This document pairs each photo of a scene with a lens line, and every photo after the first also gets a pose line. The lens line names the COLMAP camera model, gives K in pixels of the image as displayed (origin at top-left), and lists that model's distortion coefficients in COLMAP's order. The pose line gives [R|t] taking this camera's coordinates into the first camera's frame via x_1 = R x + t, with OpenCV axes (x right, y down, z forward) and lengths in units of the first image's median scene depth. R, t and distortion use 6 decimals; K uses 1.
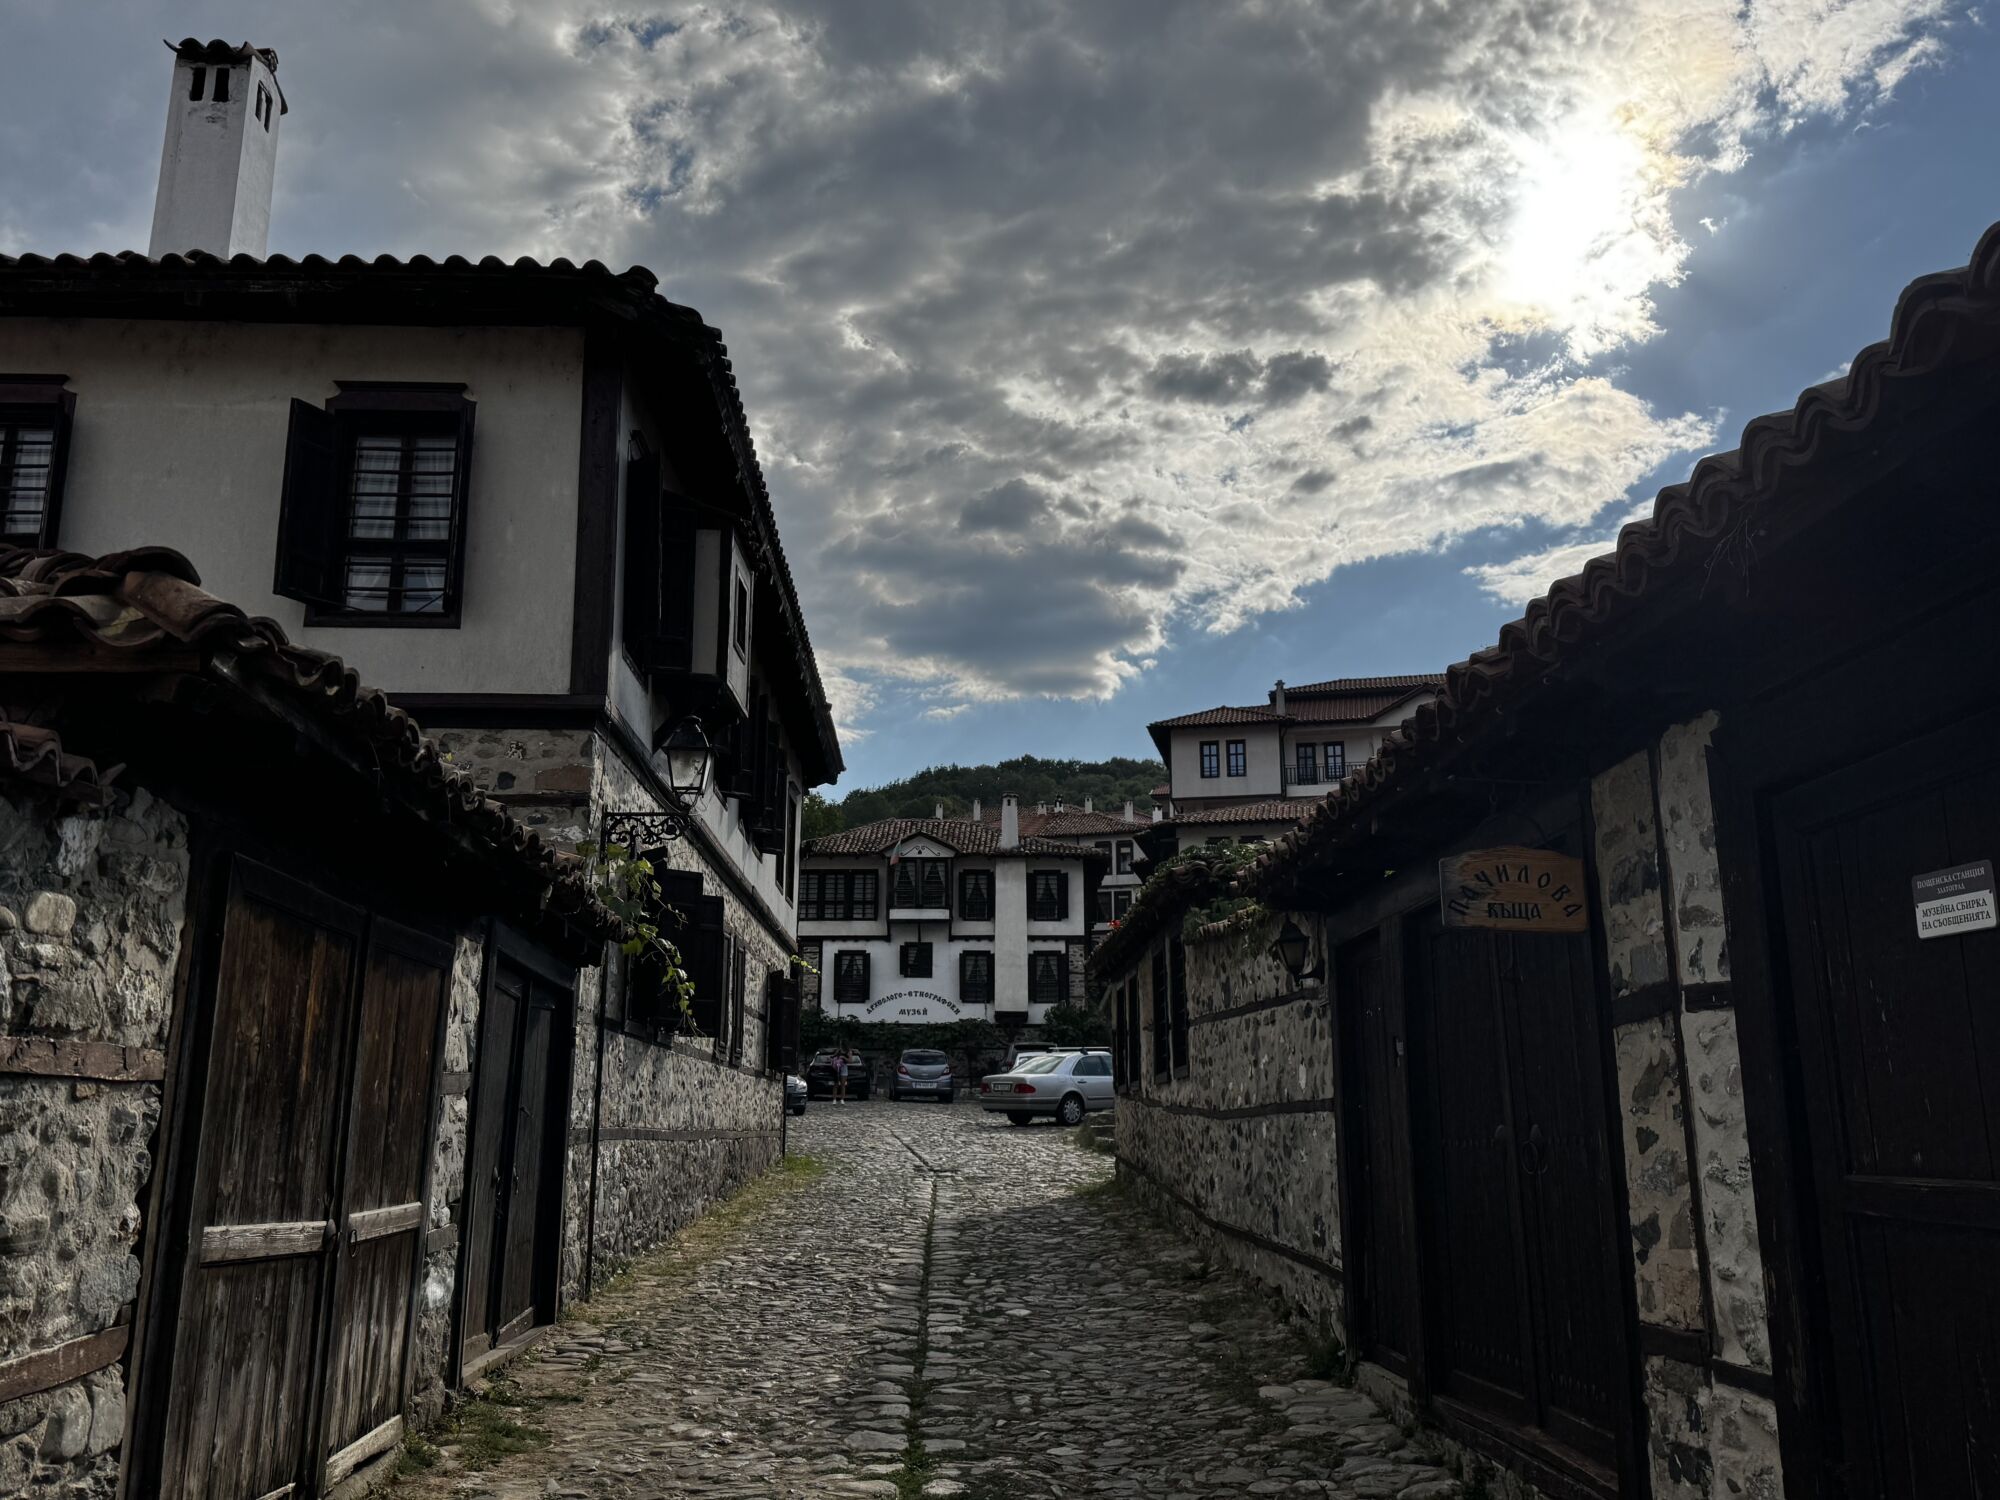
lens RADIAL K [[1607.3, 0, 998.5], [0, 1607.3, 746.2], [0, 0, 1]] dist [0.048405, -0.001762]
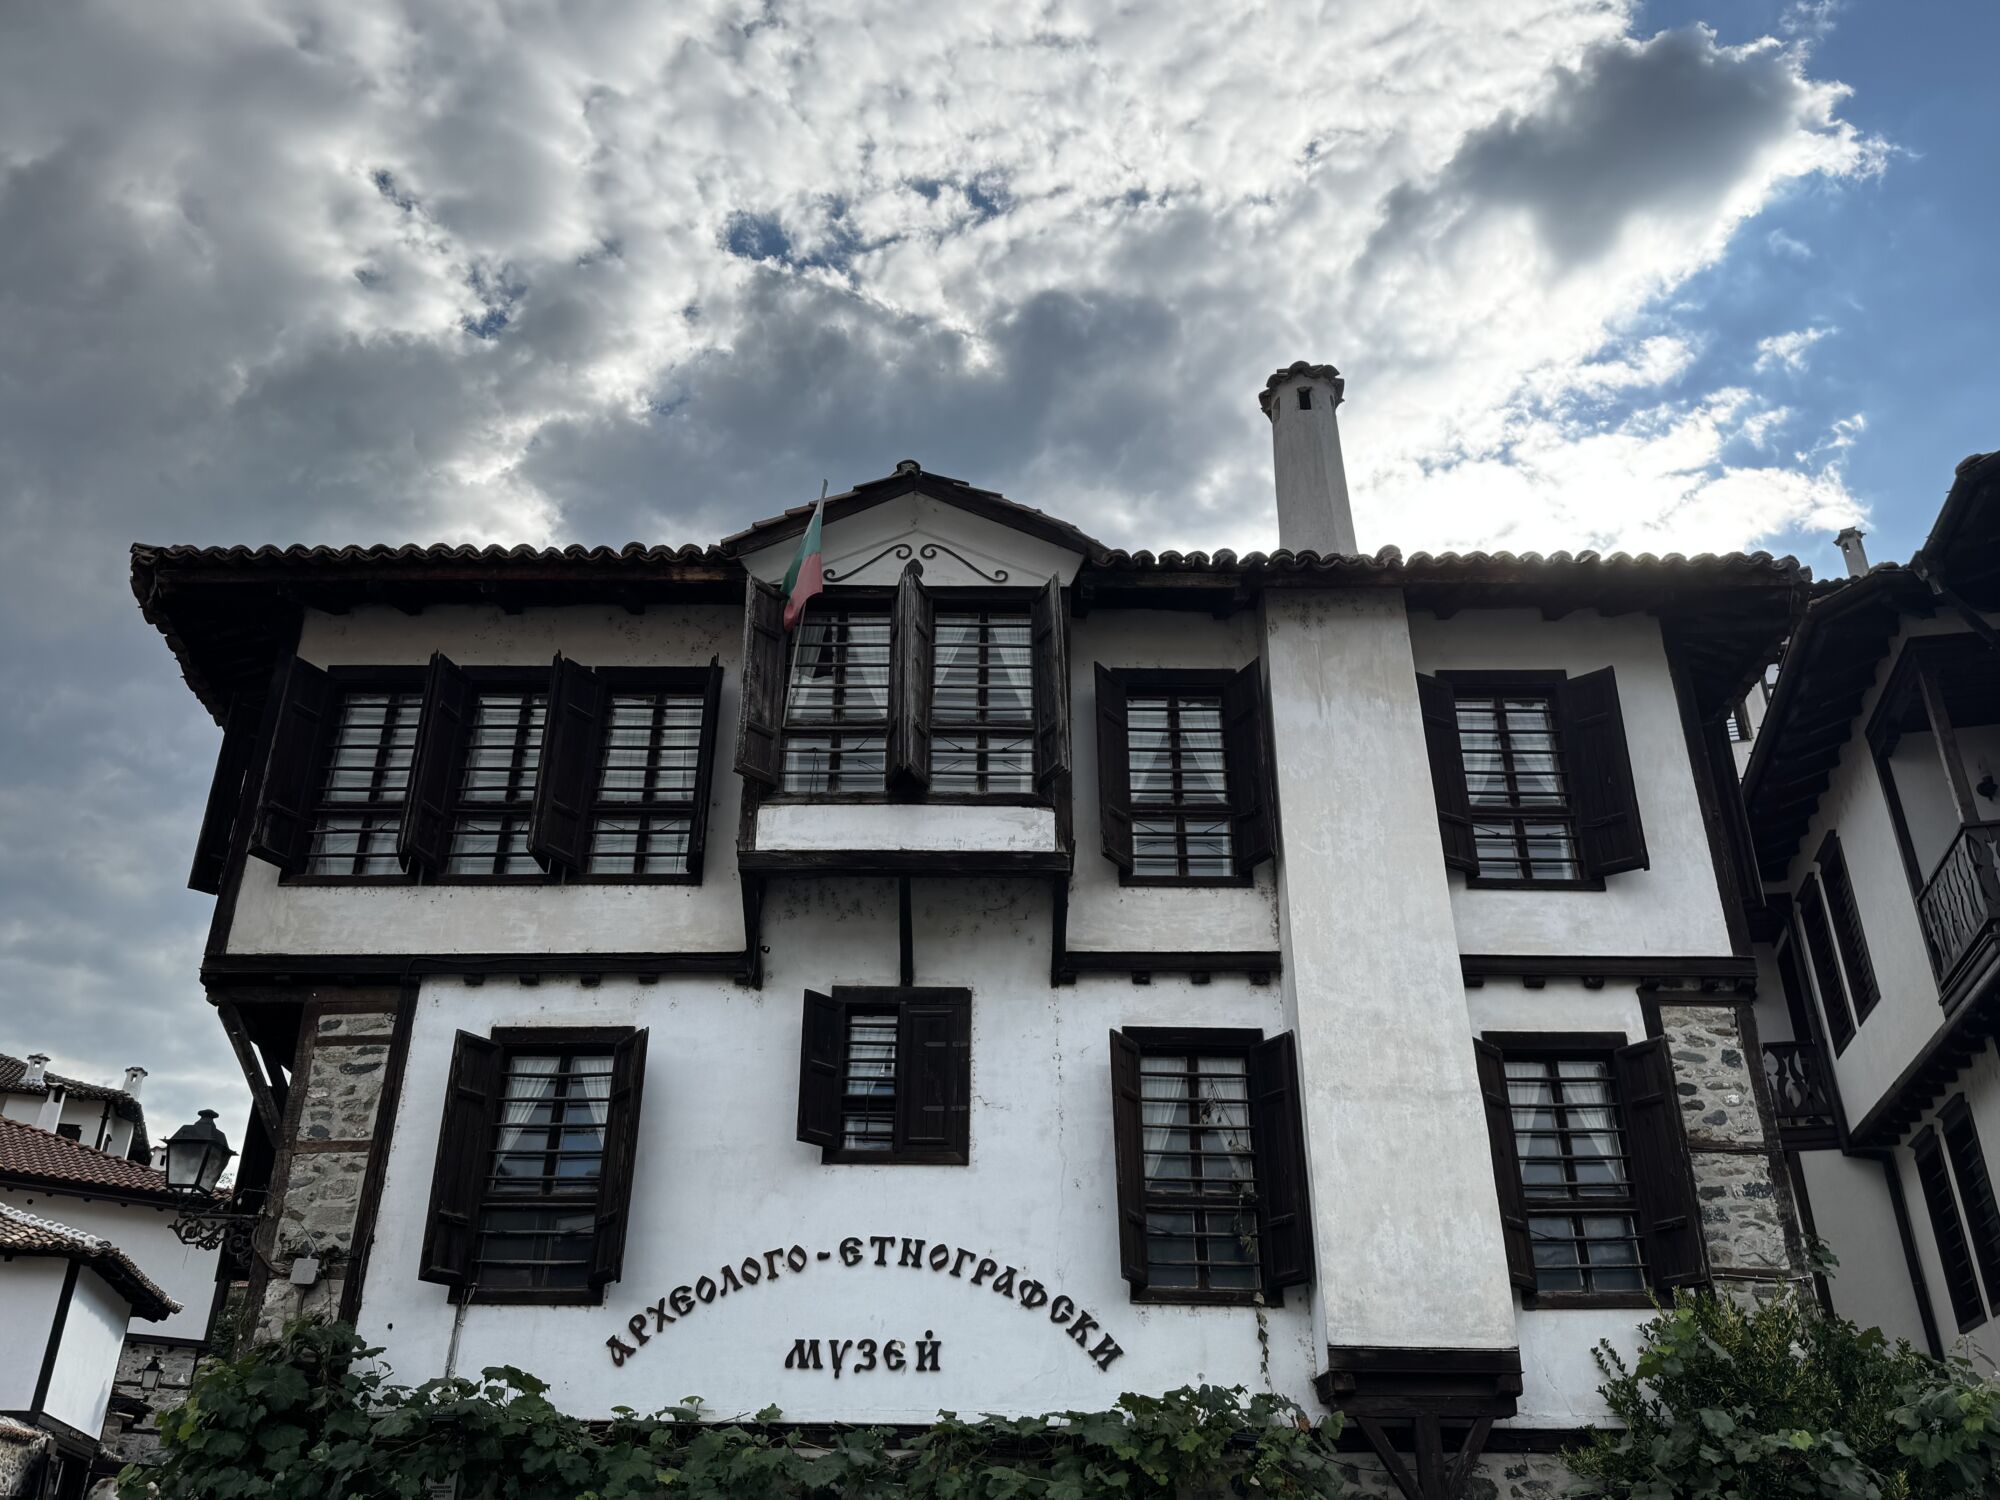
lens RADIAL K [[1607.3, 0, 1001.5], [0, 1607.3, 751.8], [0, 0, 1]] dist [0.048405, -0.001762]
pose [[0.999717, -0.006332, -0.022913, -0.032560], [0.001089, 0.975067, -0.221910, 0.138017], [0.023747, 0.221822, 0.974798, 0.800307]]
